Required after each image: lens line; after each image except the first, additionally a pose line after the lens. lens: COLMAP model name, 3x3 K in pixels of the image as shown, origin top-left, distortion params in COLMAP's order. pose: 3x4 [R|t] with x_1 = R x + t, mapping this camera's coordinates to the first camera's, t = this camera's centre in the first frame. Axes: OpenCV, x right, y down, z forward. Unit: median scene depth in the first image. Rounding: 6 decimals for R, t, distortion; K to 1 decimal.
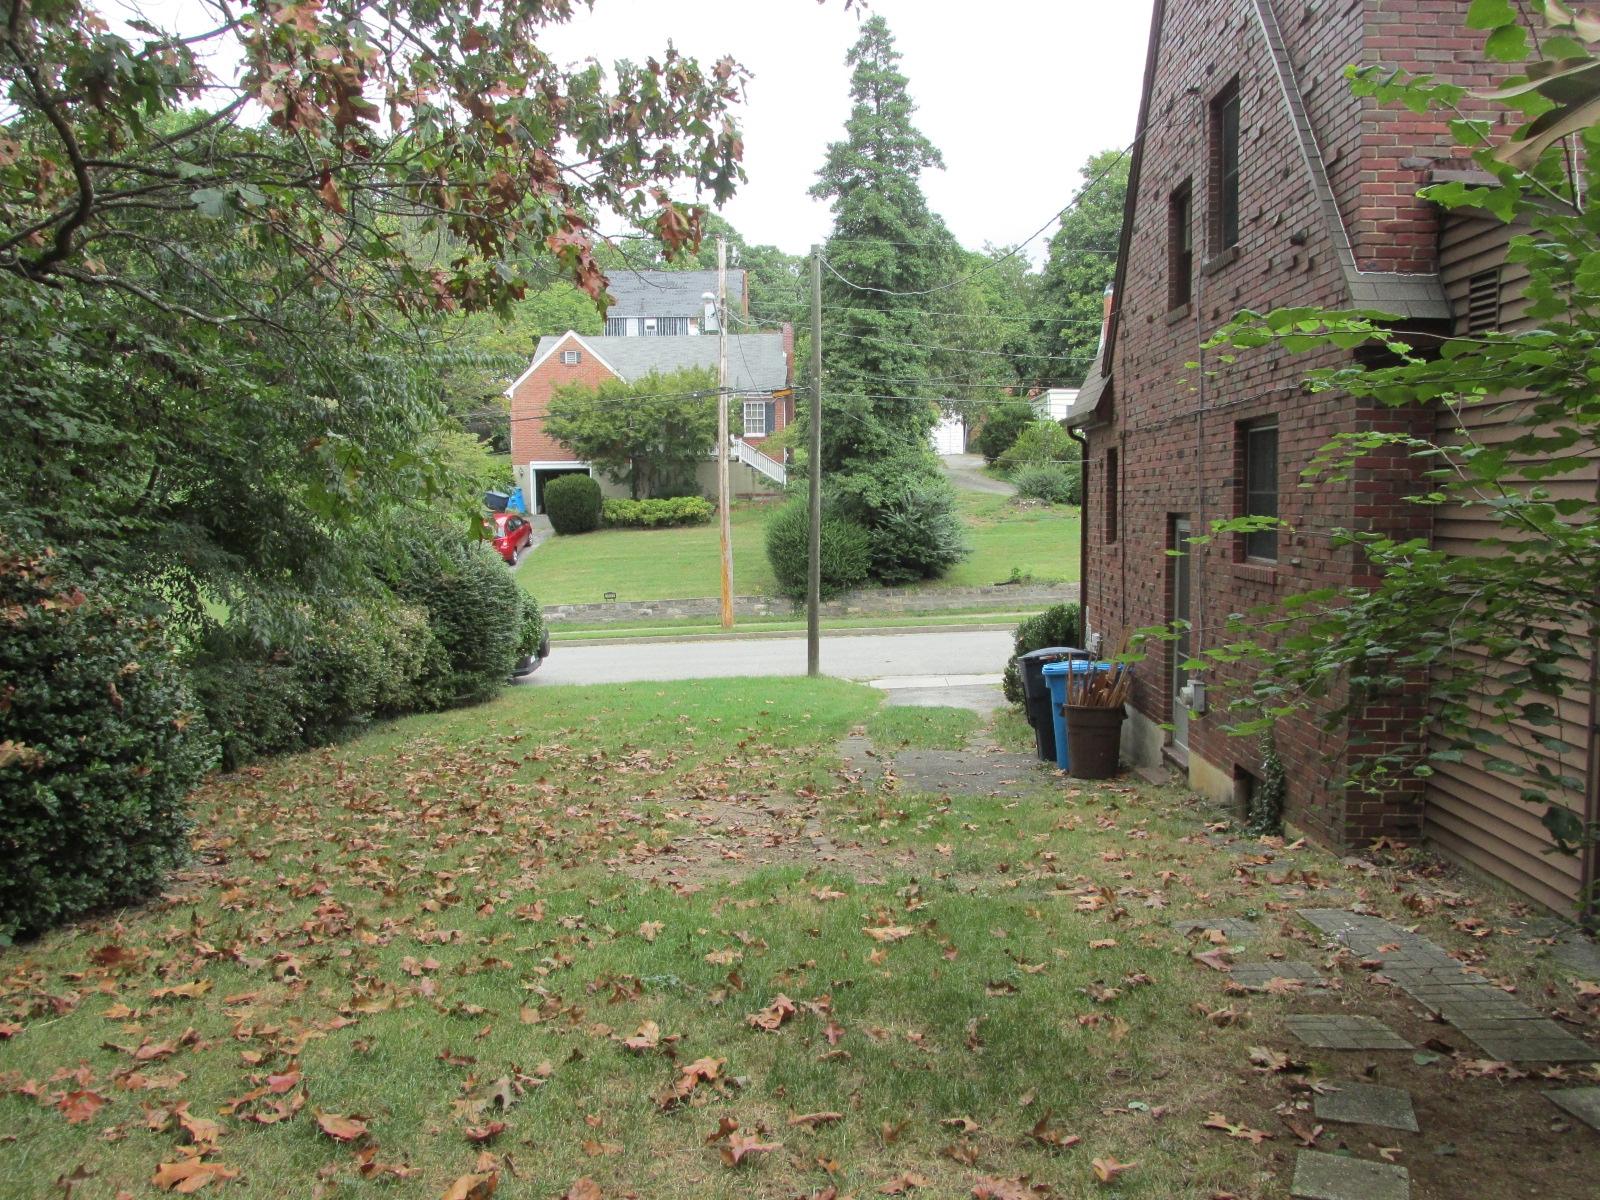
lens RADIAL K [[1336.8, 0, 801.3], [0, 1336.8, 592.5], [0, 0, 1]] dist [-0.021435, -0.002047]
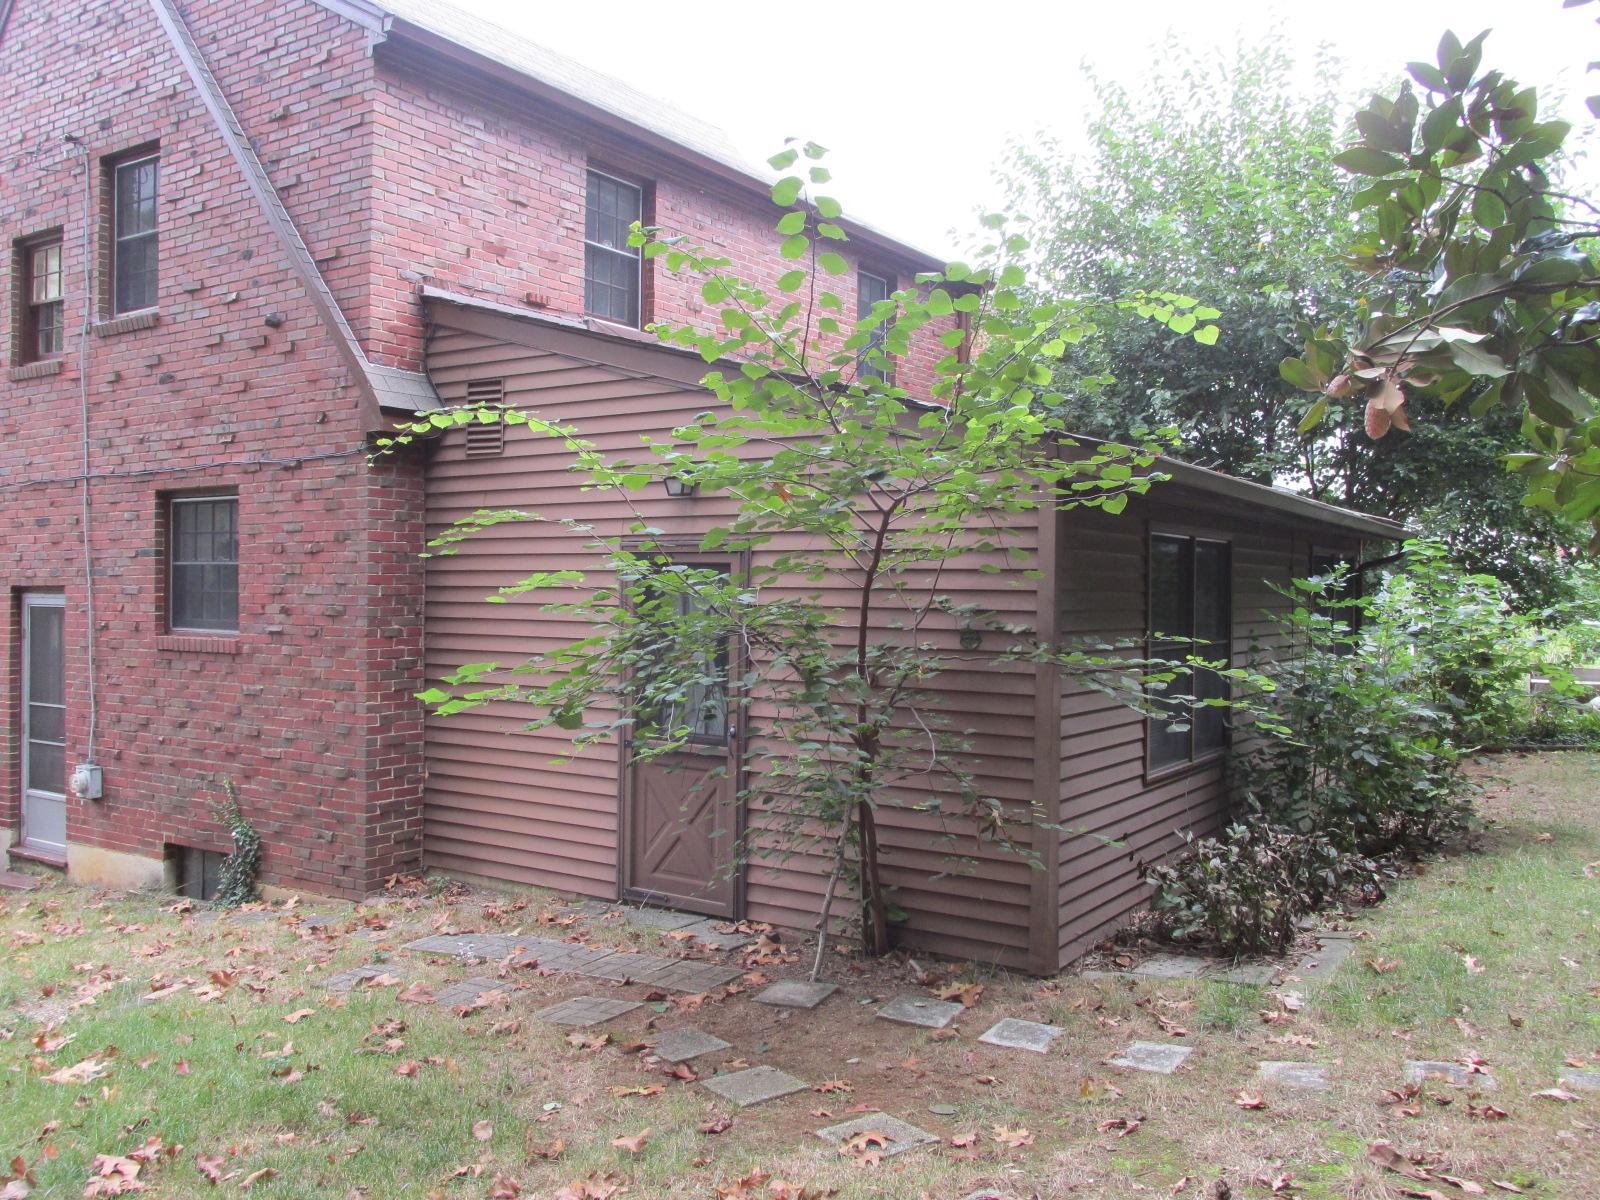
lens RADIAL K [[1336.8, 0, 801.3], [0, 1336.8, 592.5], [0, 0, 1]] dist [-0.021435, -0.002047]
pose [[0.526238, -0.009009, 0.850289, -0.343514], [0.059671, 0.997870, -0.026357, 0.000061], [-0.848241, 0.064608, 0.525655, 0.126398]]
